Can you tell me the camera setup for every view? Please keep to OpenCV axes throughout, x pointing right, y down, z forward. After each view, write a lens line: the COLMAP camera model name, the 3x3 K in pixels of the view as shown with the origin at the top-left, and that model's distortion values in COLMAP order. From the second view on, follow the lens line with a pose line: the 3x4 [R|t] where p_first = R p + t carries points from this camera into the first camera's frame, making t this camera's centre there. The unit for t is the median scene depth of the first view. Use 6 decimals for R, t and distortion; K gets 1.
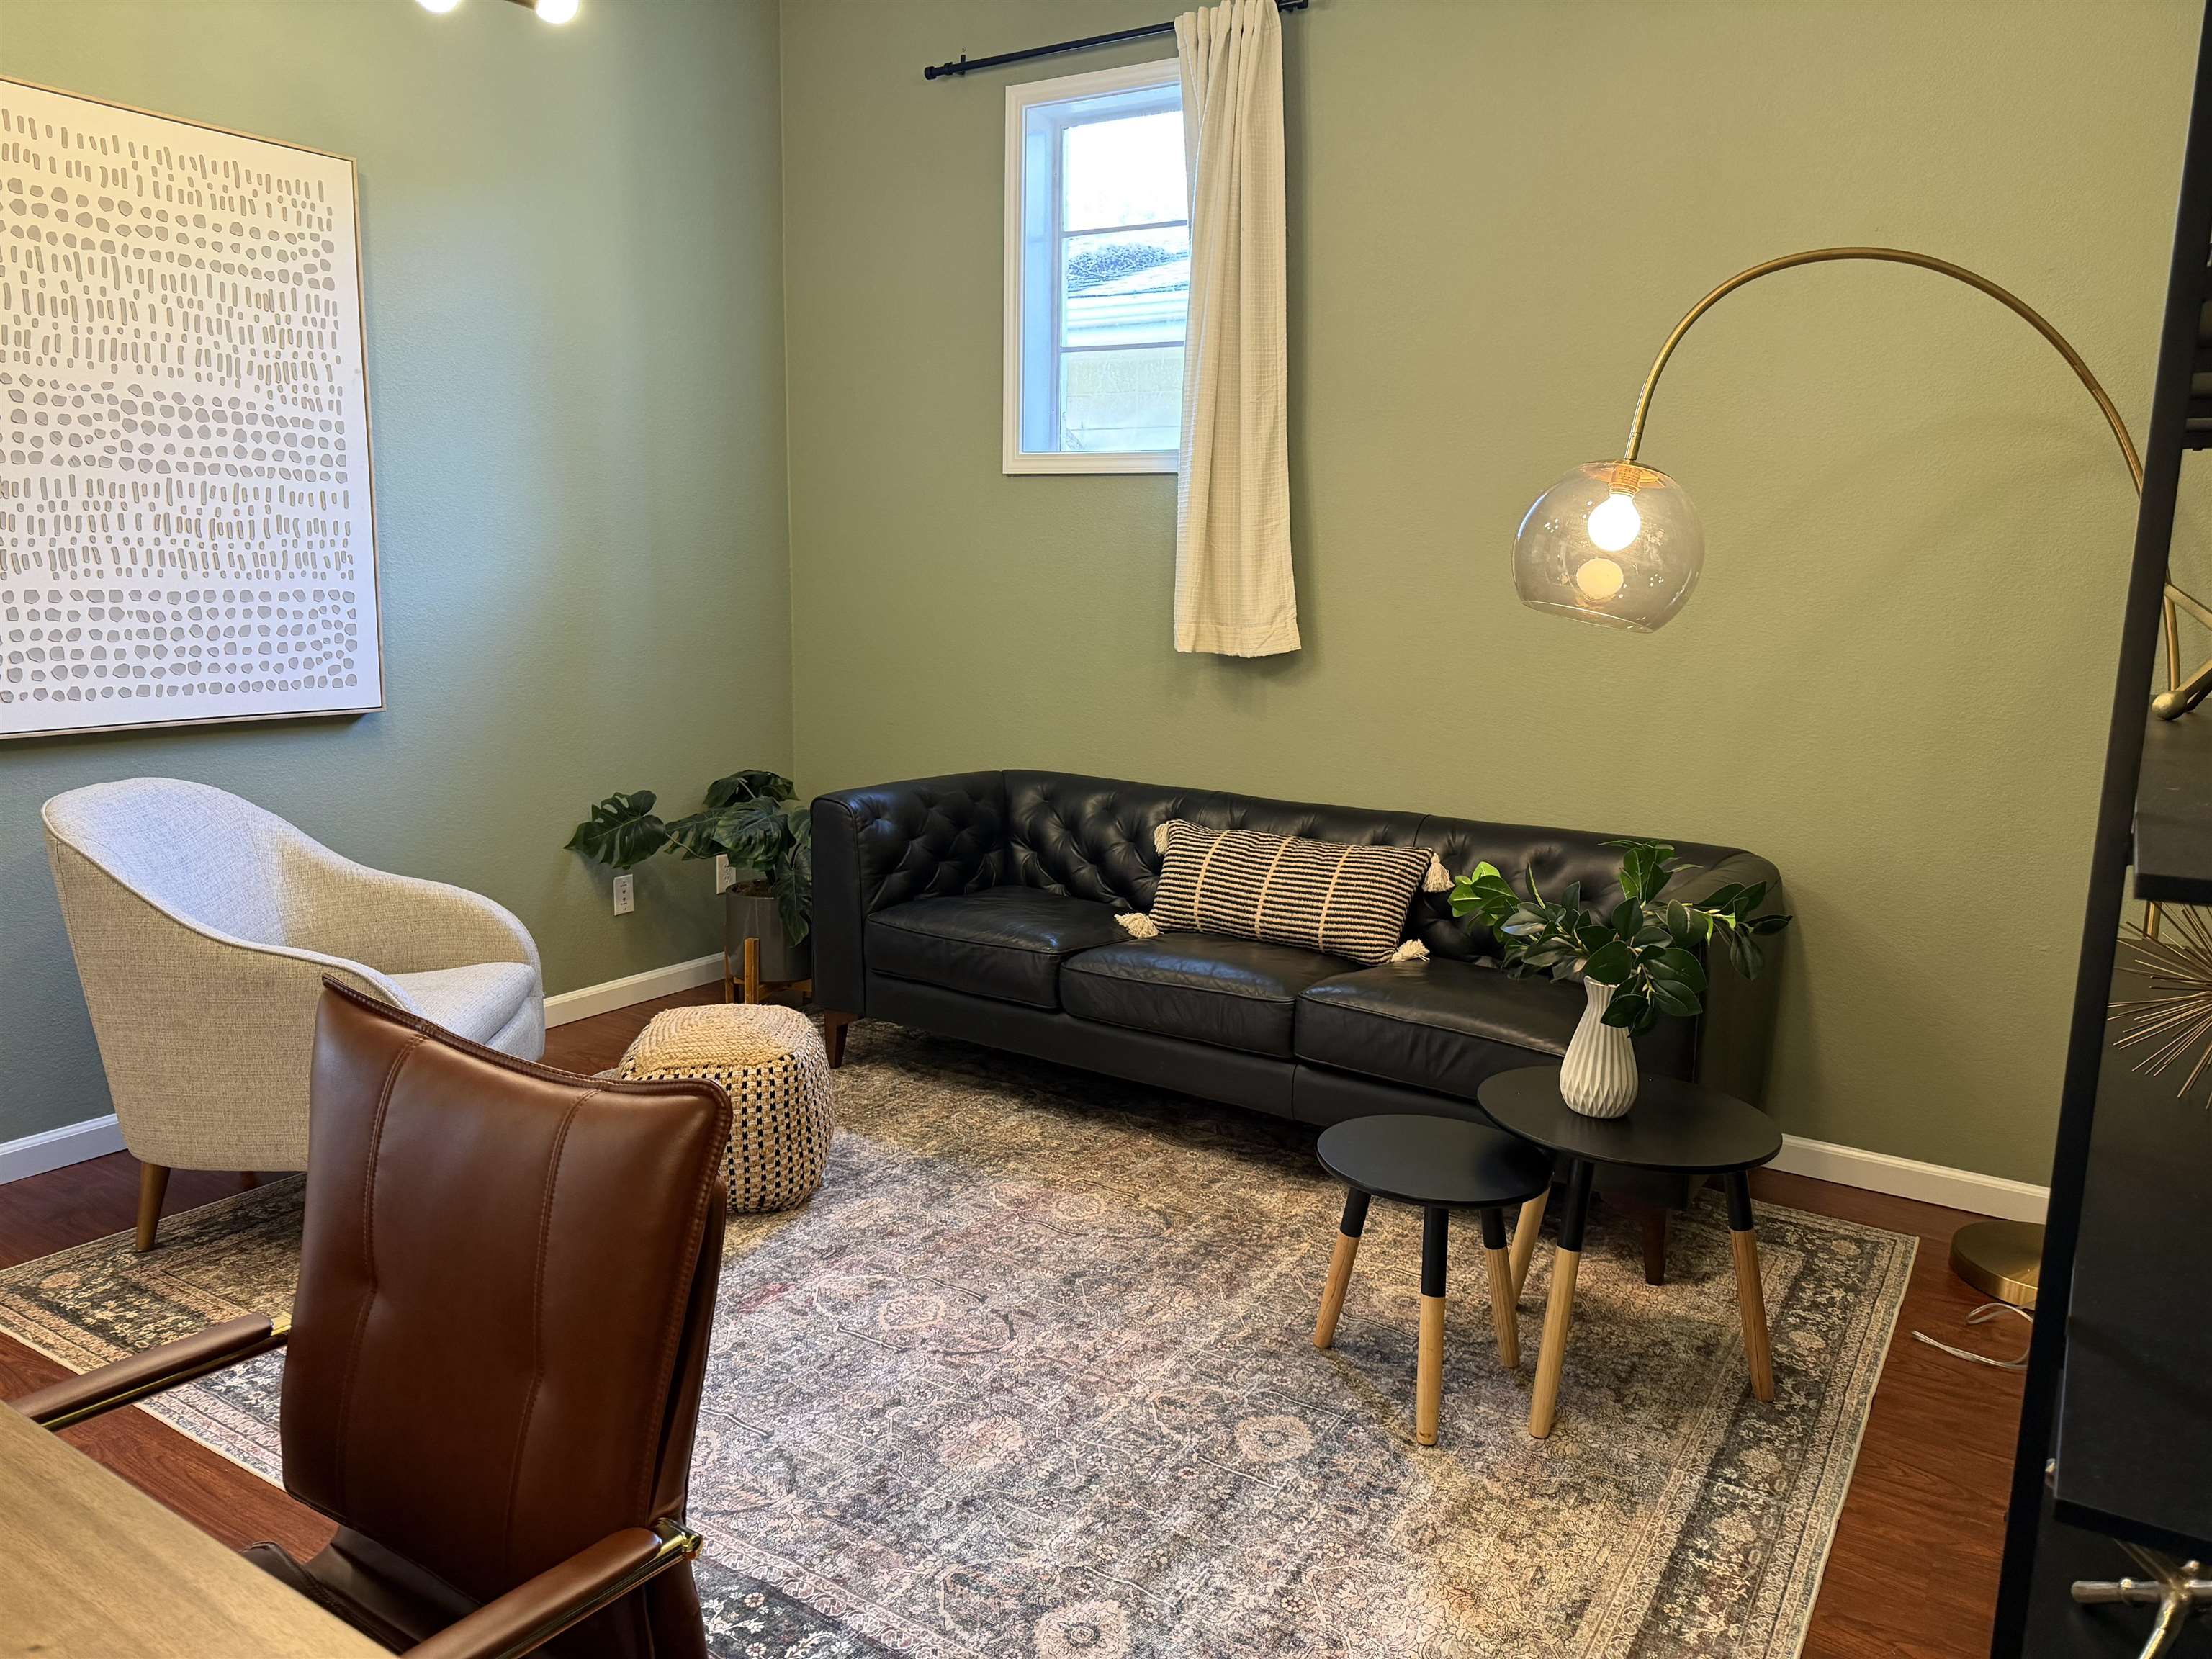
lens RADIAL K [[1528.5, 0, 1118.4], [0, 1528.5, 835.3], [0, 0, 1]] dist [0.119547, -0.214207]
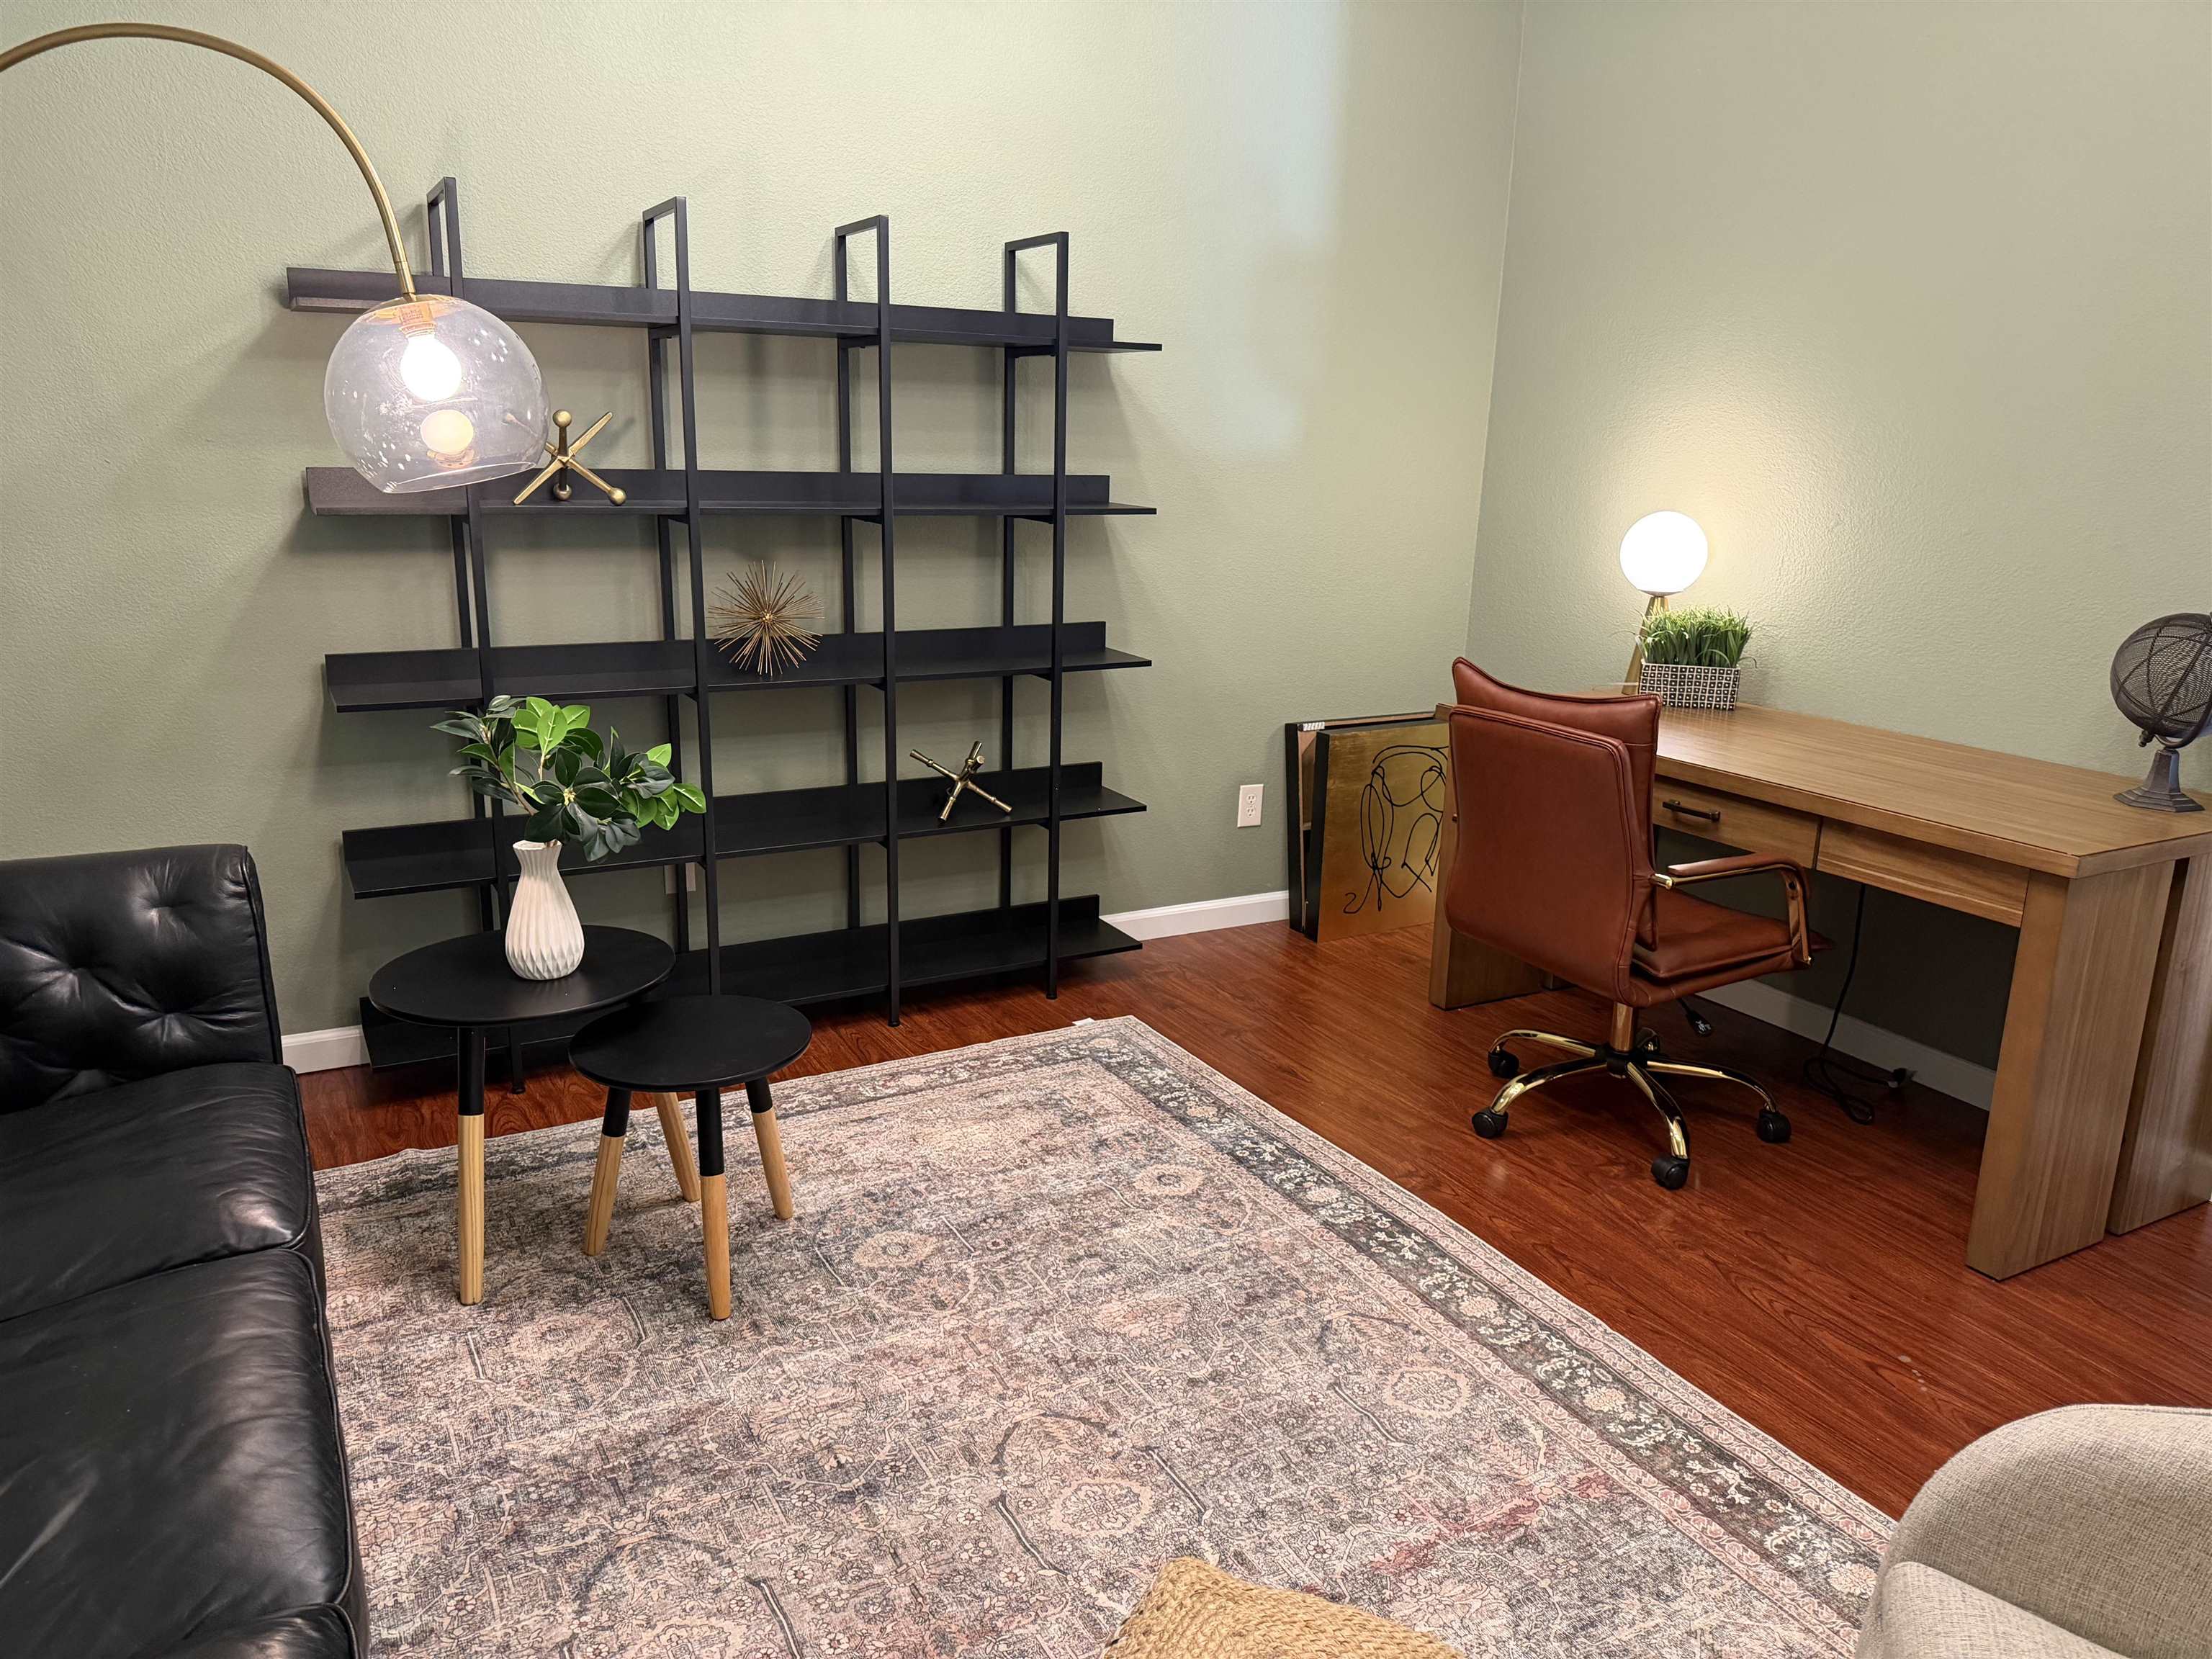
lens RADIAL K [[1561.4, 0, 1098.3], [0, 1561.4, 827.0], [0, 0, 1]] dist [0.090411, -0.105316]
pose [[-0.871377, -0.161830, 0.463155, -0.488445], [0.042939, 0.915254, 0.400582, -0.320789], [-0.488731, 0.368945, -0.790583, 1.694206]]
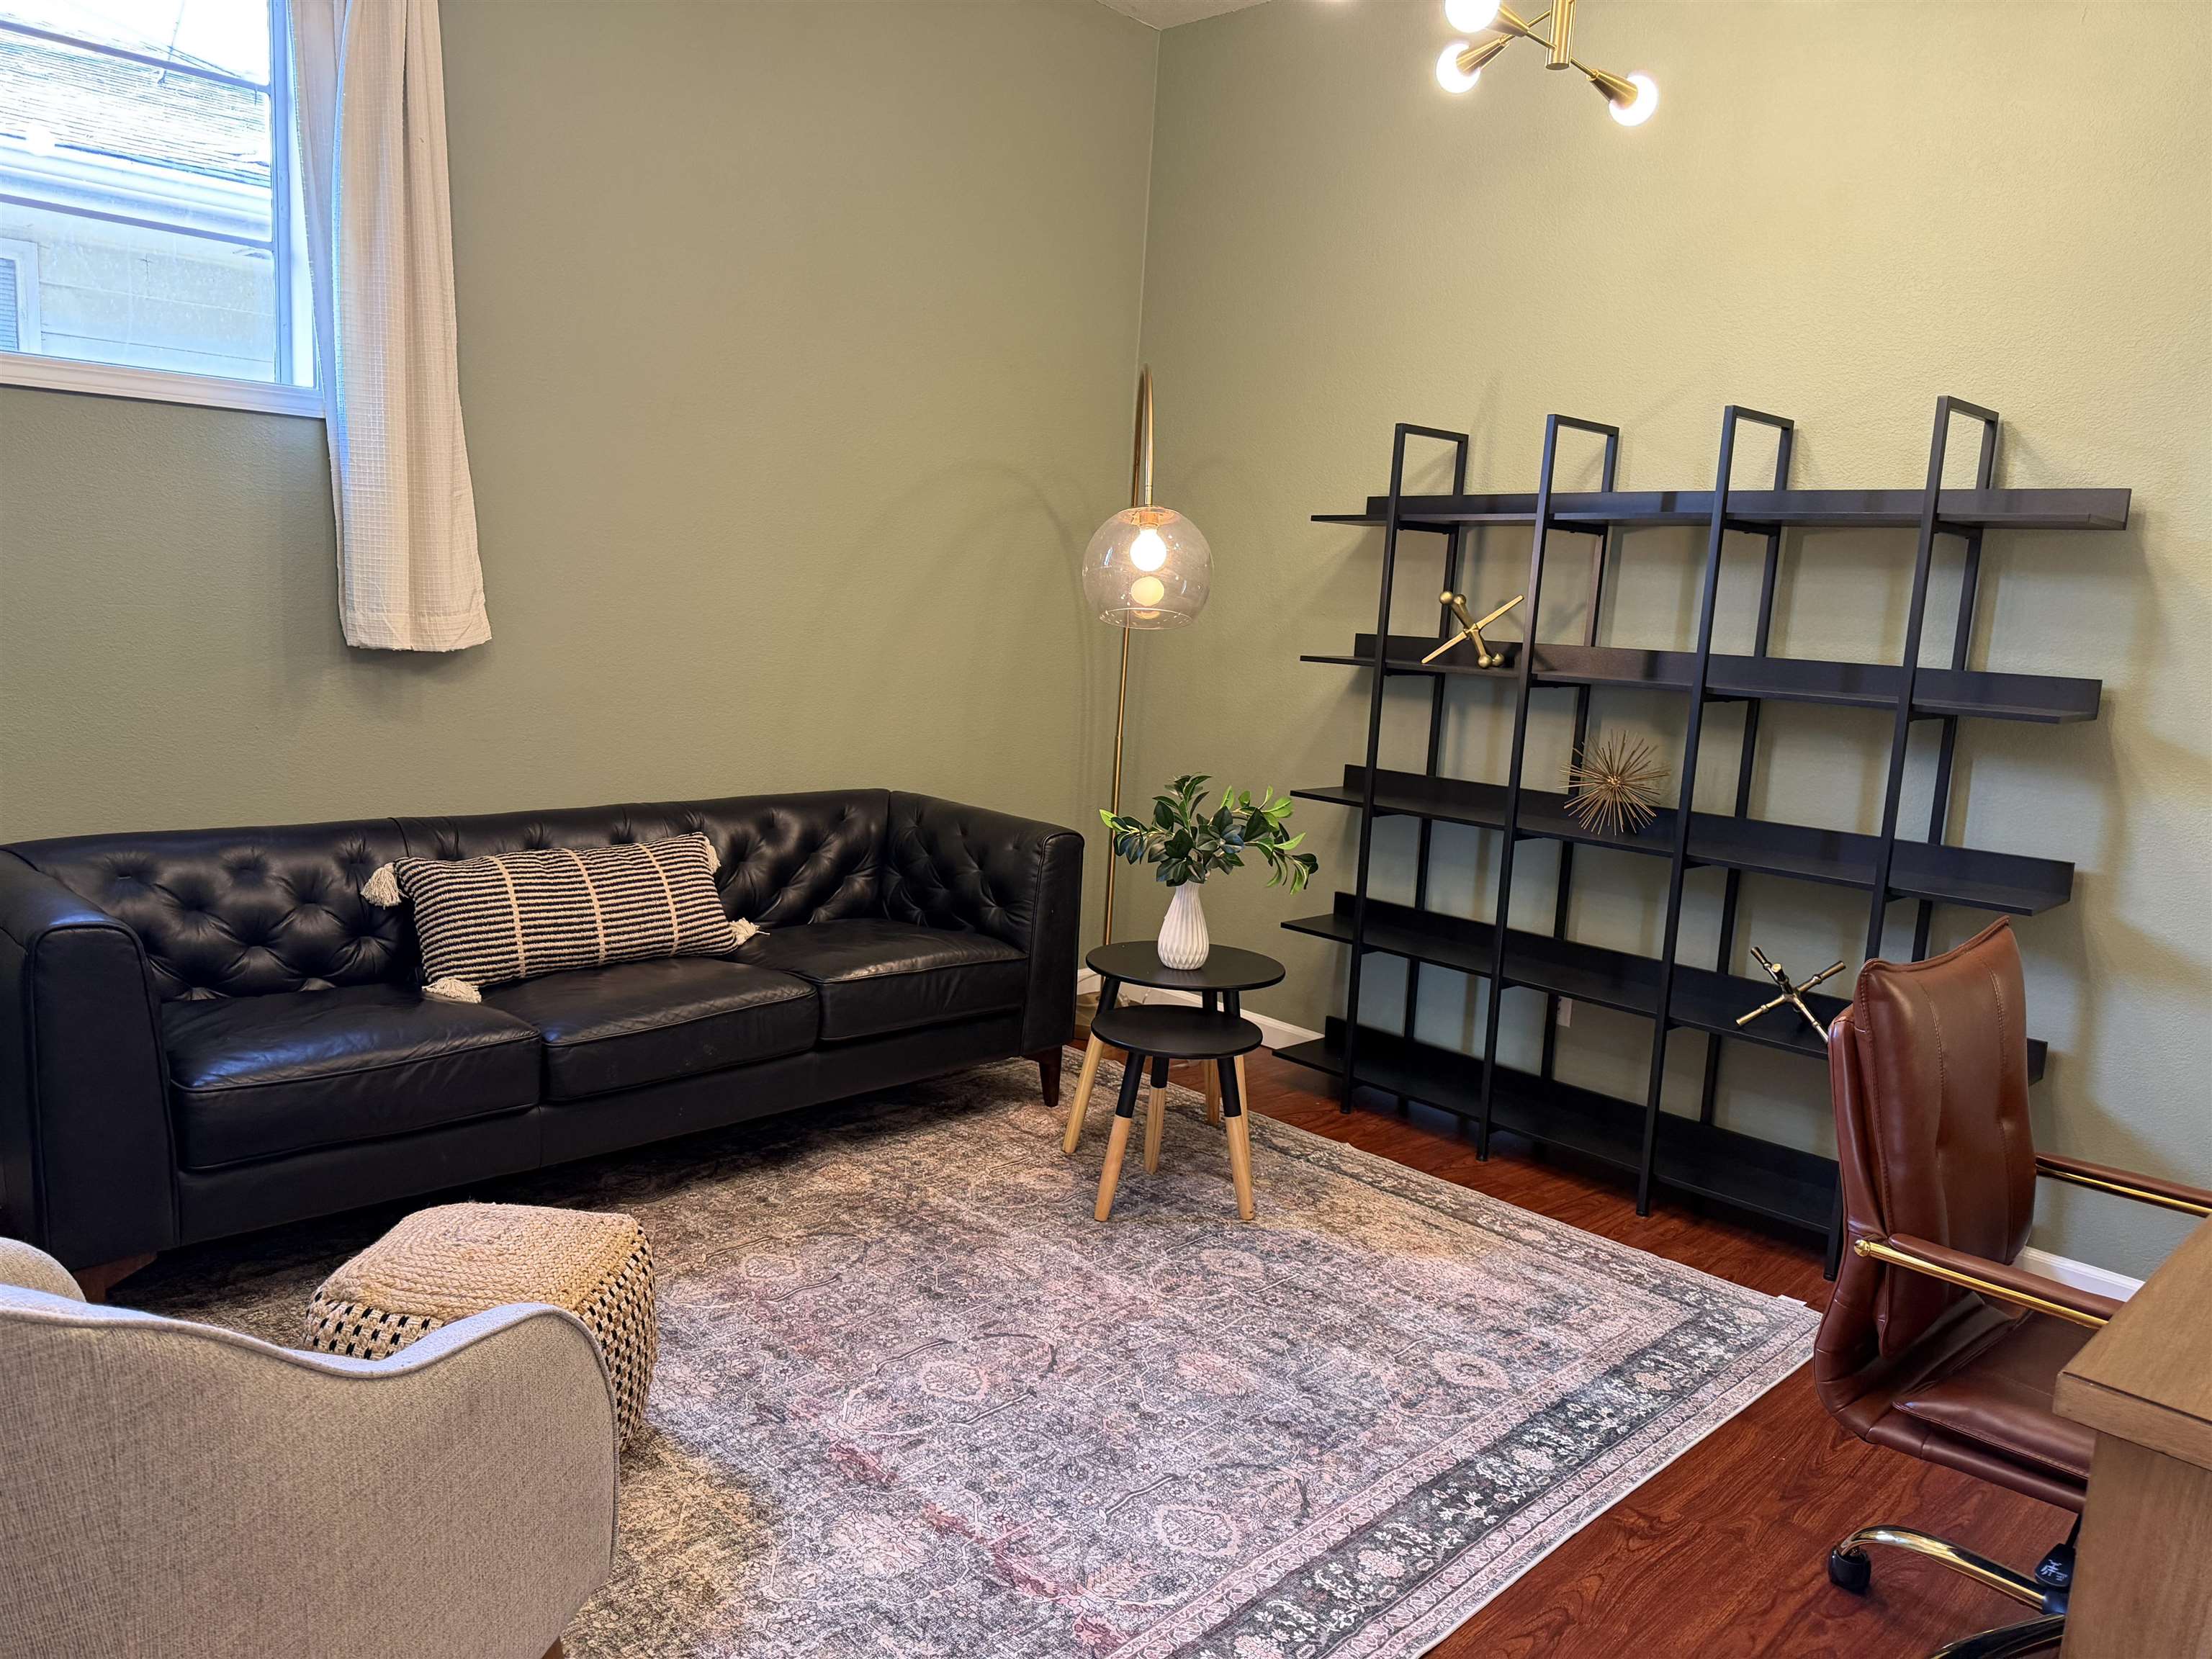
lens RADIAL K [[1556.0, 0, 1078.4], [0, 1556.0, 823.1], [0, 0, 1]] dist [0.202278, -0.359118]
pose [[0.237930, -0.159196, 0.958147, -1.136425], [0.120198, 0.983720, 0.133597, -0.165051], [-0.963816, 0.083380, 0.253191, 0.757562]]
